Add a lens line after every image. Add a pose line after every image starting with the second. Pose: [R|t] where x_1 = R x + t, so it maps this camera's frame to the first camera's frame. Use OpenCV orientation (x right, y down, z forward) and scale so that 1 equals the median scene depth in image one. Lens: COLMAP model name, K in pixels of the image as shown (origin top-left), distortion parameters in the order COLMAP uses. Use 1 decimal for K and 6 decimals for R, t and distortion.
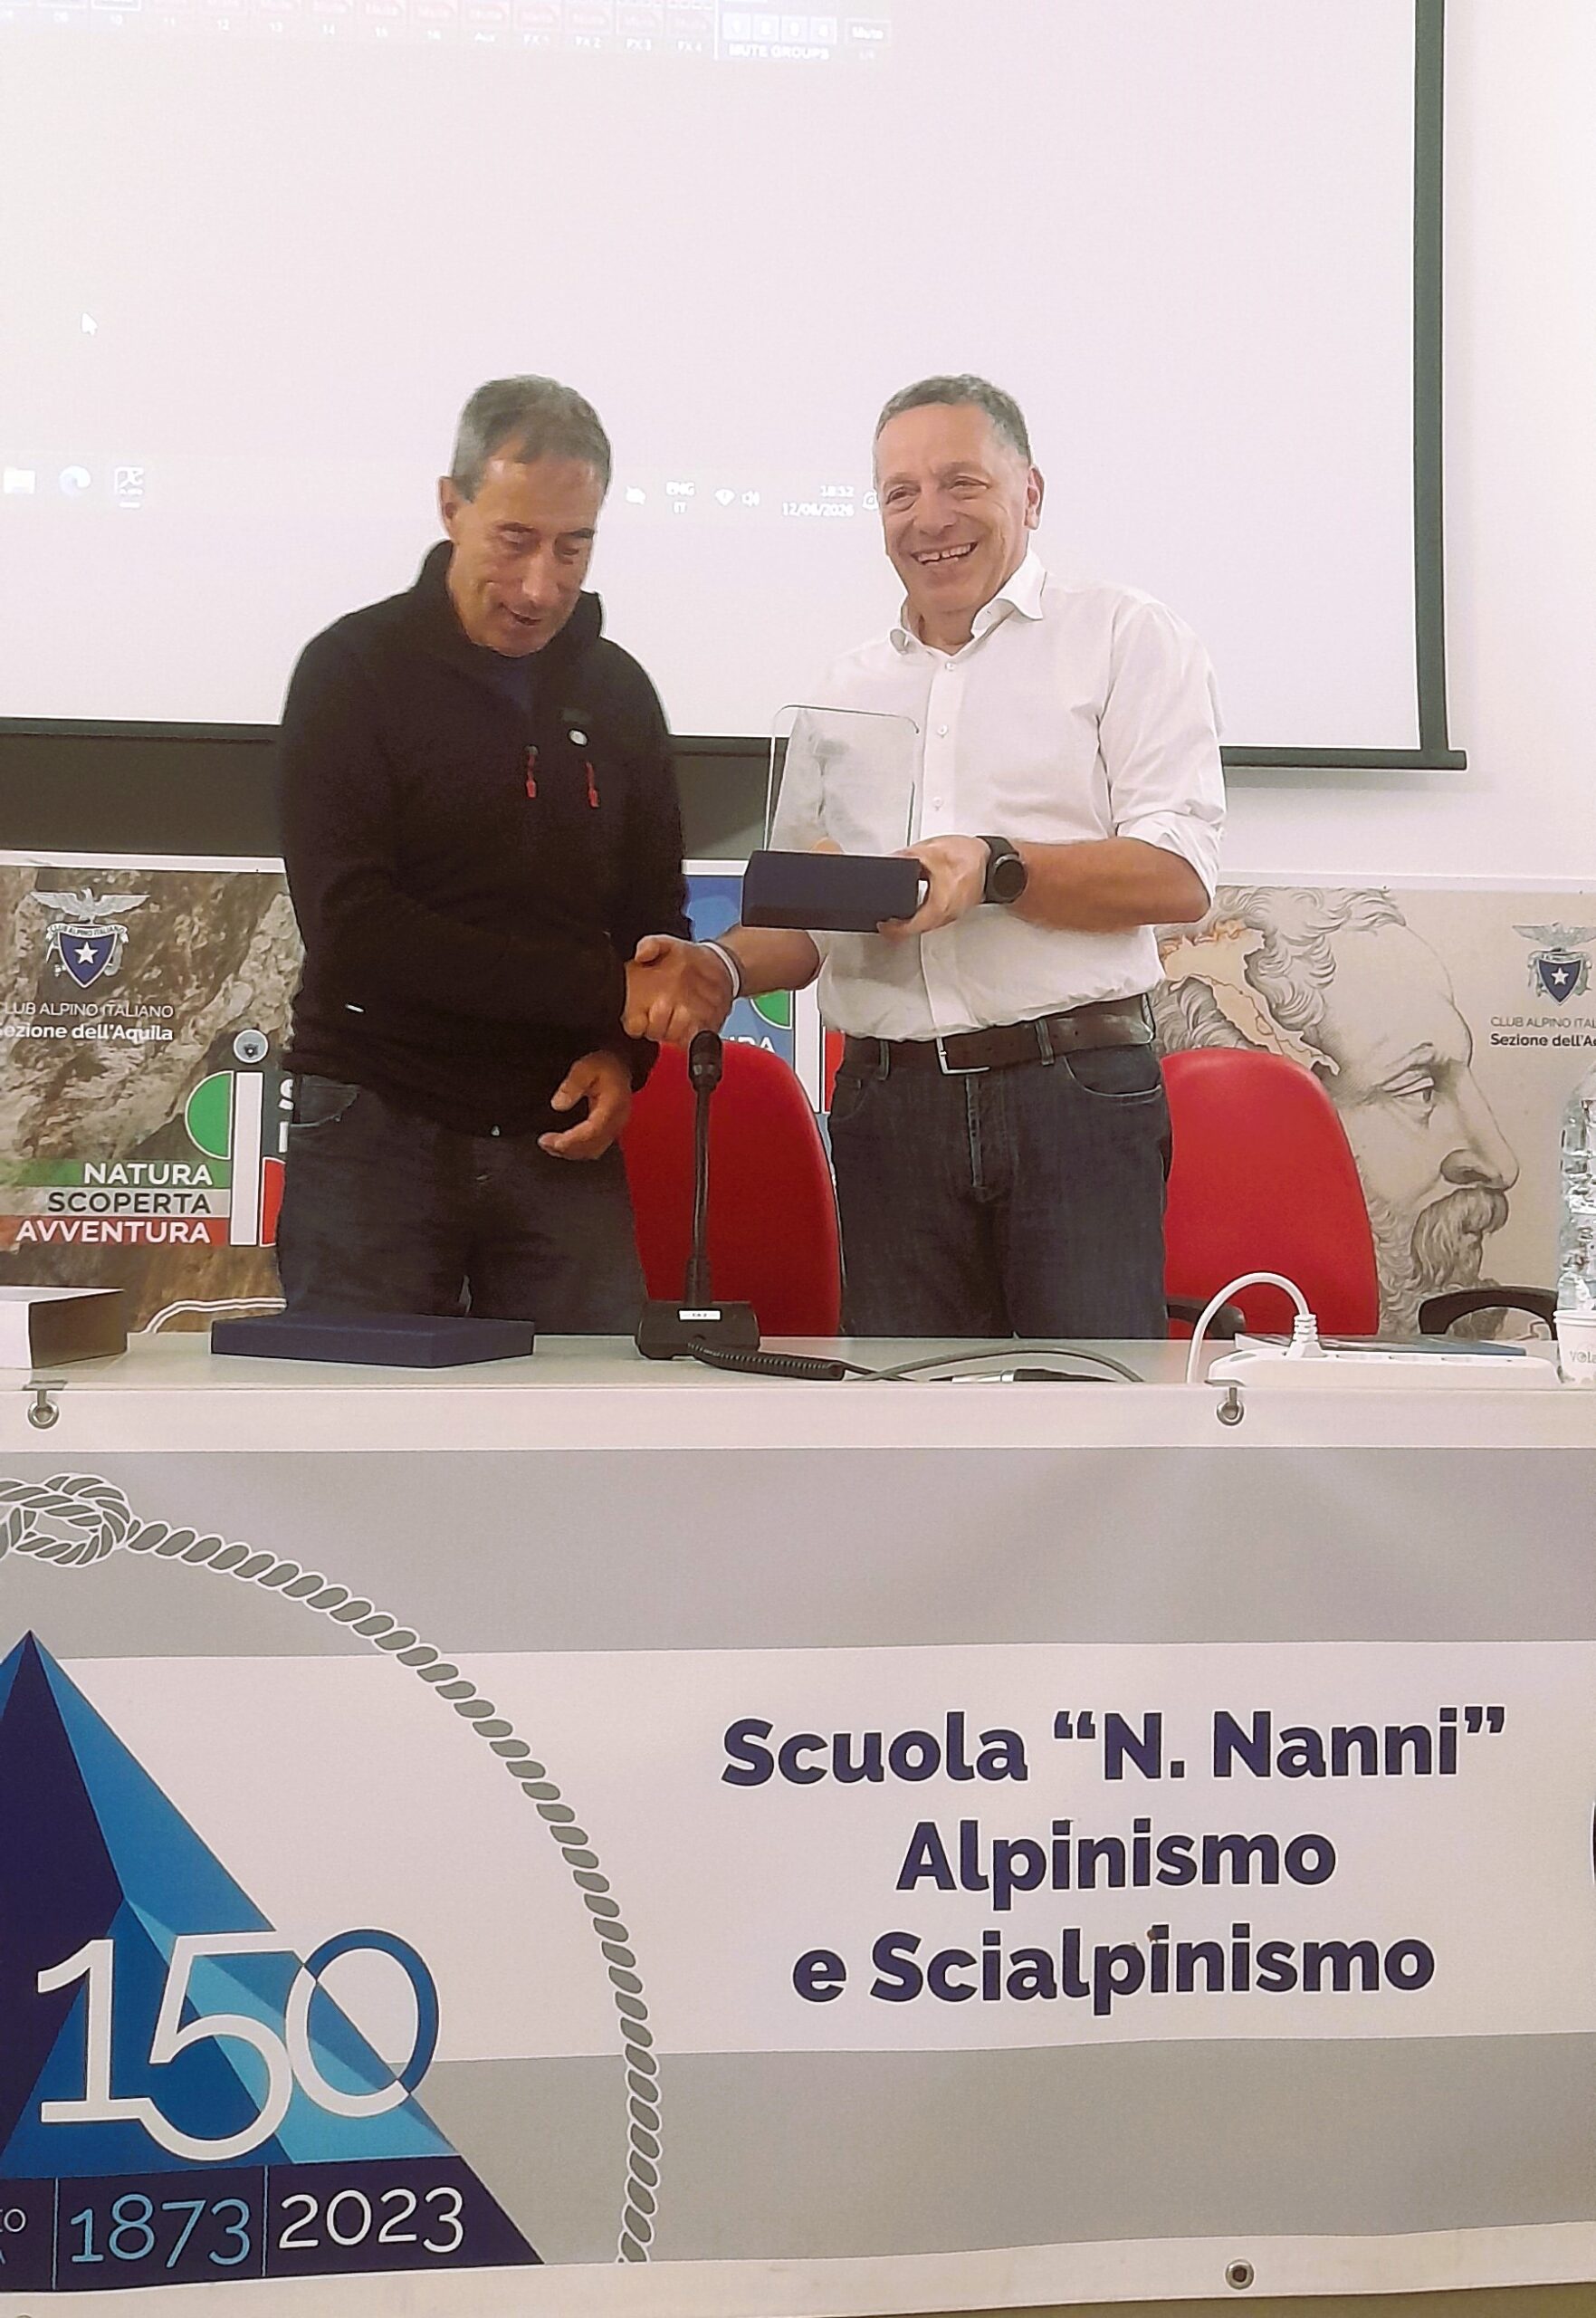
lens RADIAL K [[2683.6, 0, 736.0], [0, 2683.6, 1095.4], [0, 0, 1]] dist [0.010616, 0.000000]
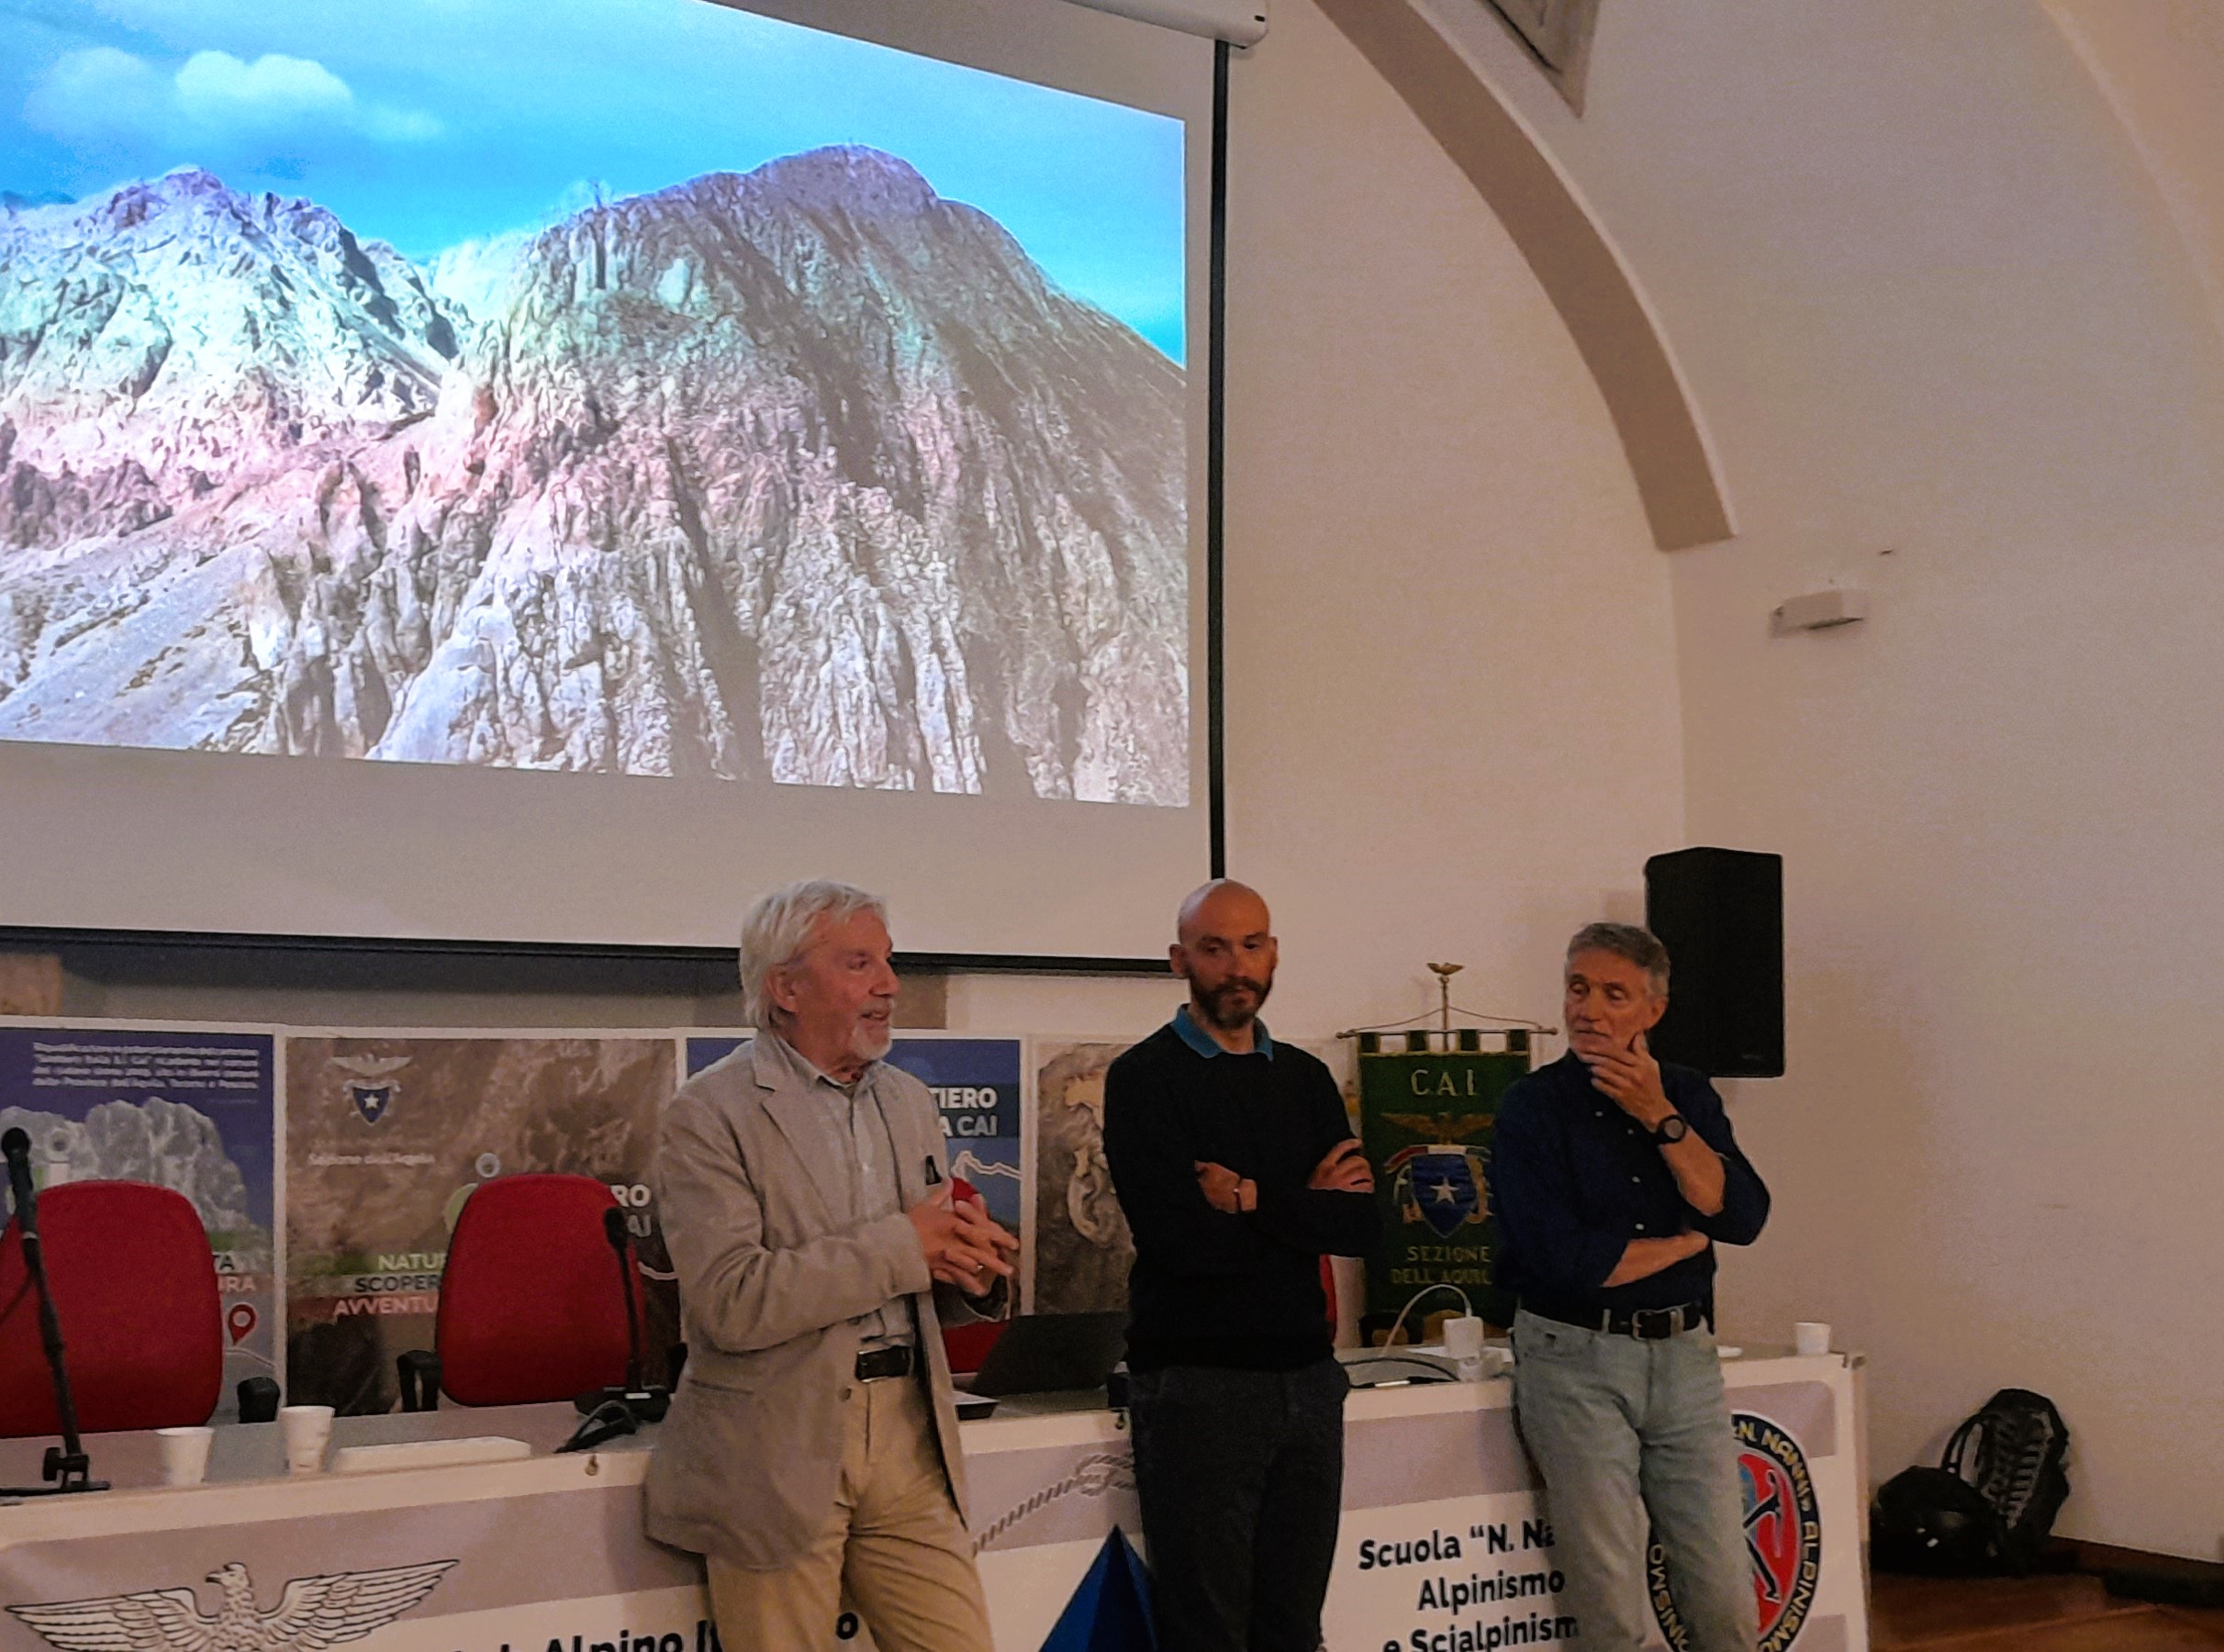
lens RADIAL K [[2895.5, 0, 1147.8], [0, 2895.5, 820.1], [0, 0, 1]] dist [0.024595, 0.000000]
pose [[0.874947, 0.032874, 0.483102, -0.627240], [0.000382, 0.997646, -0.068579, -0.095740], [-0.484219, 0.060188, 0.872874, -0.502666]]
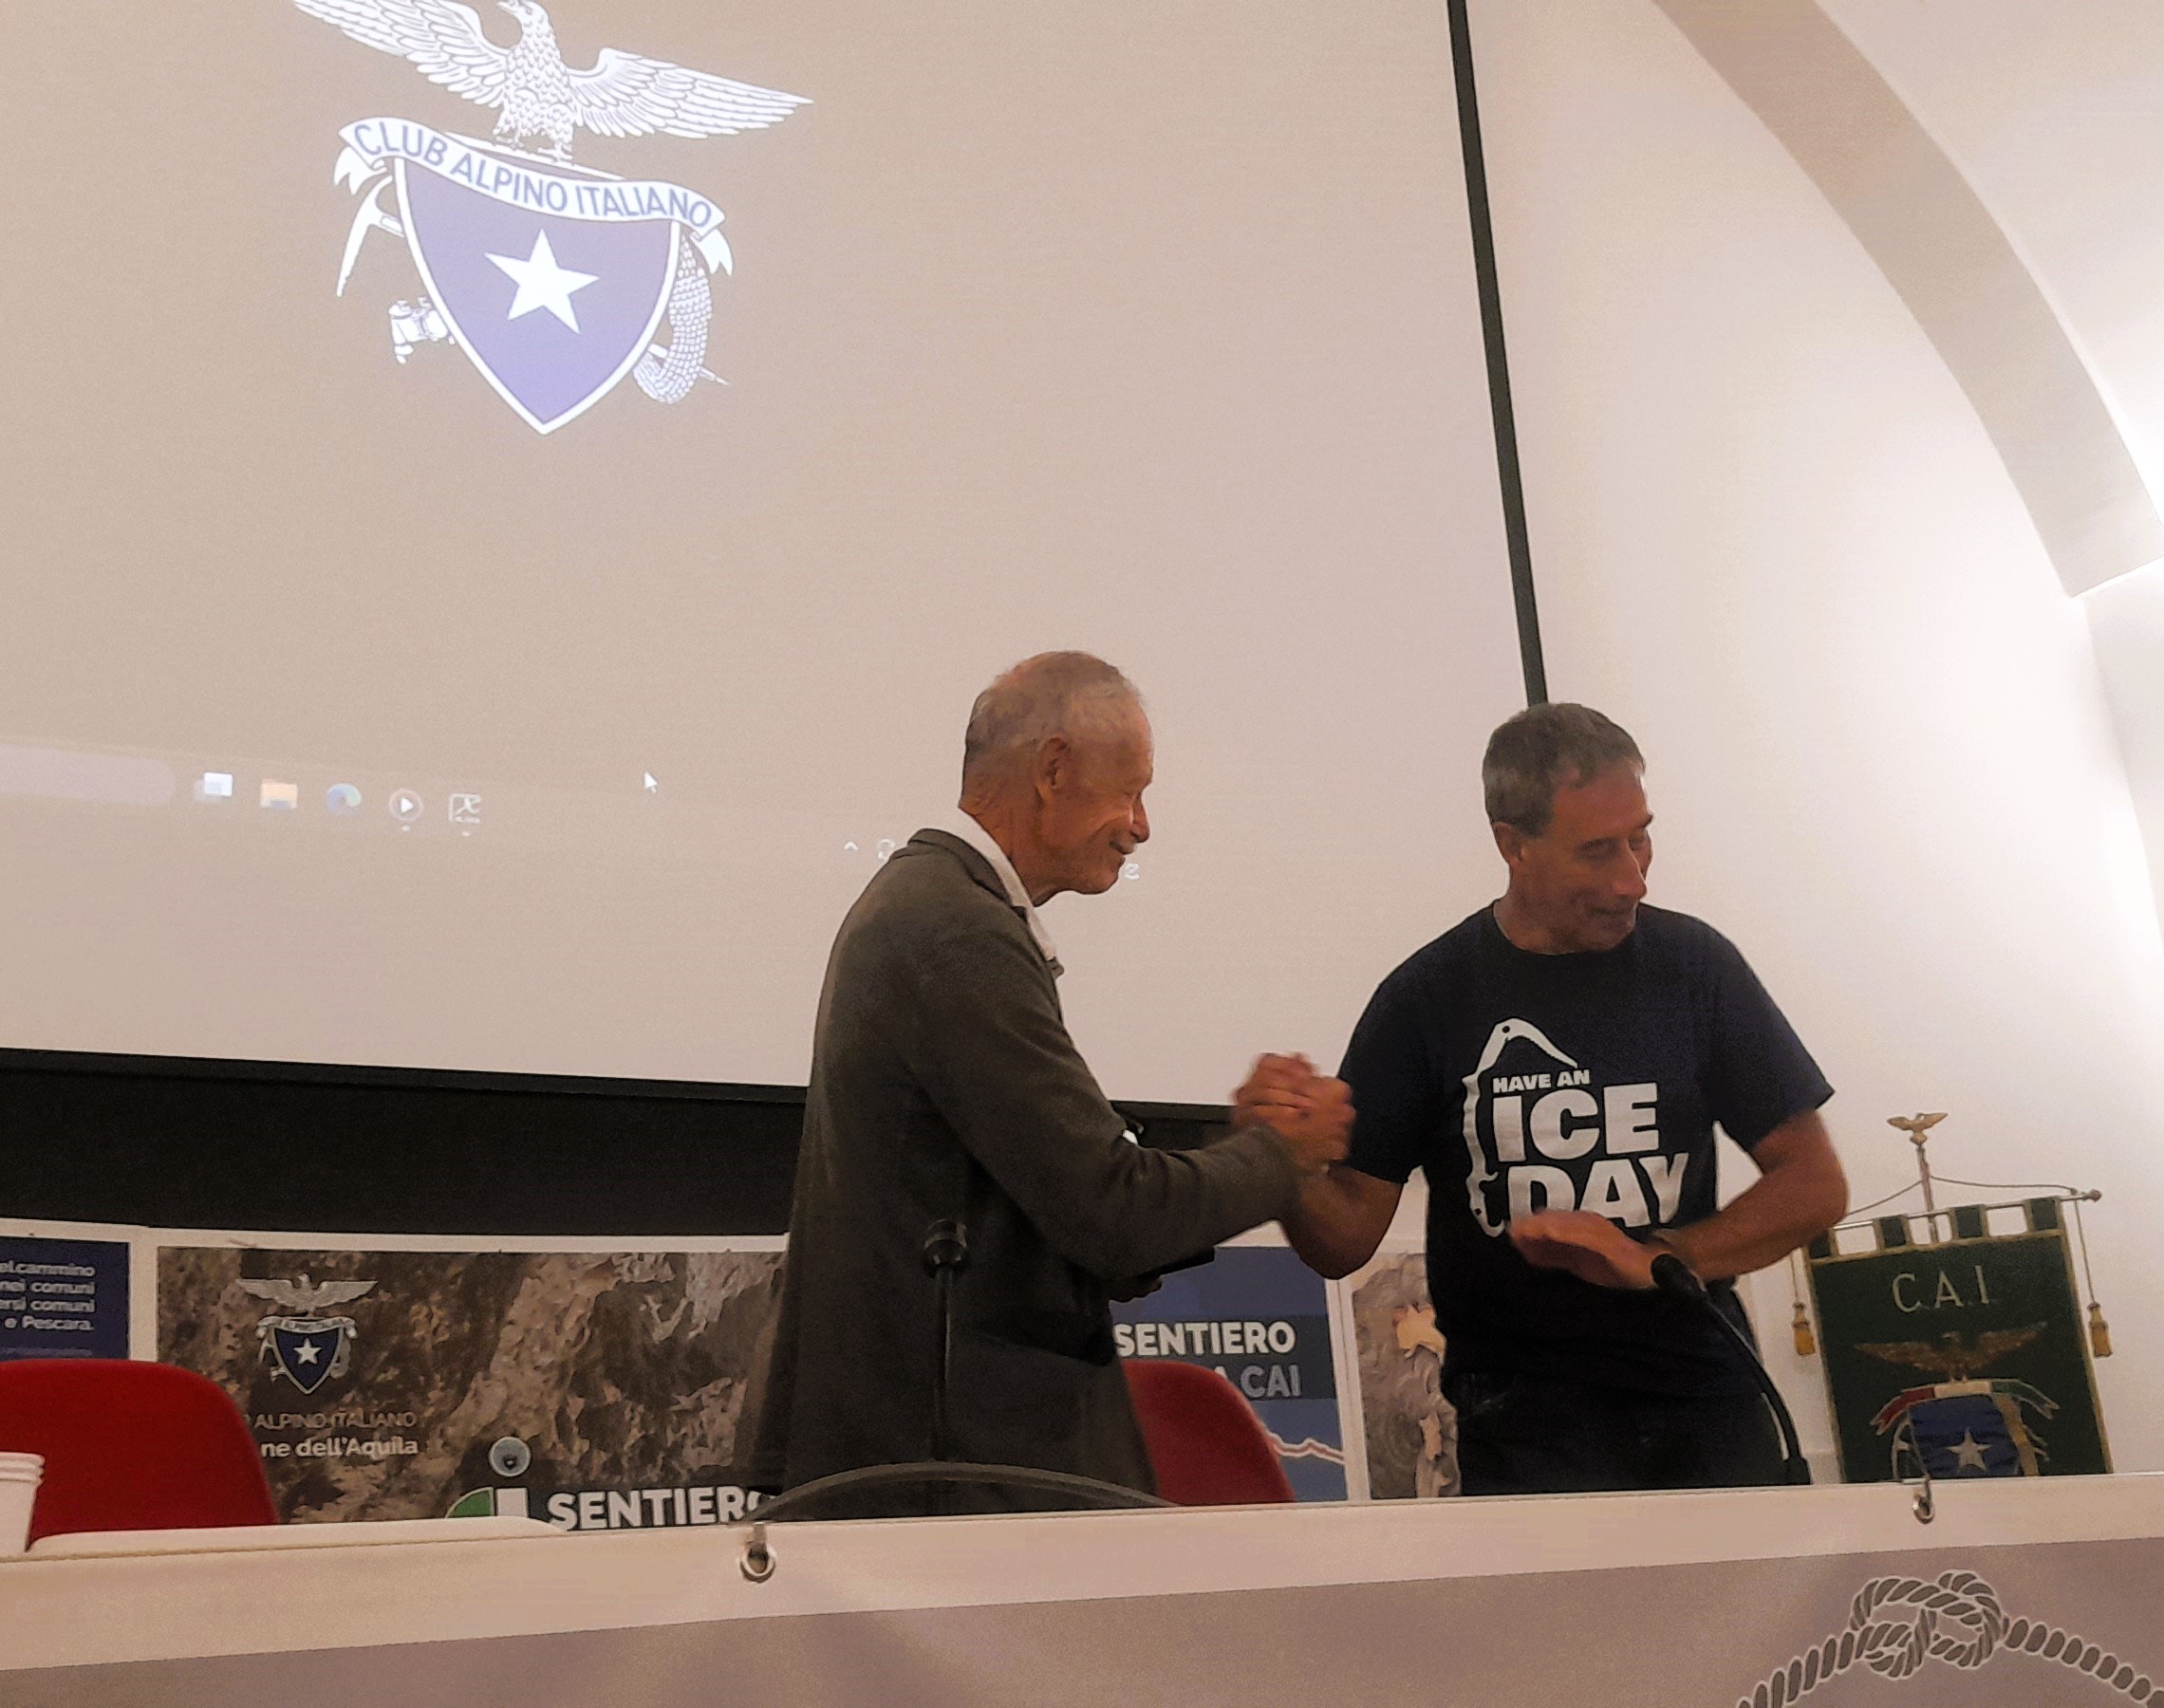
lens RADIAL K [[2914.4, 0, 1243.7], [0, 2914.4, 805.5], [0, 0, 1]] dist [0.058470, 0.000000]
pose [[0.865599, 0.065129, 0.496483, -0.460042], [0.091077, 0.954489, -0.284000, 0.070242], [-0.492384, 0.291049, 0.820273, 0.073424]]
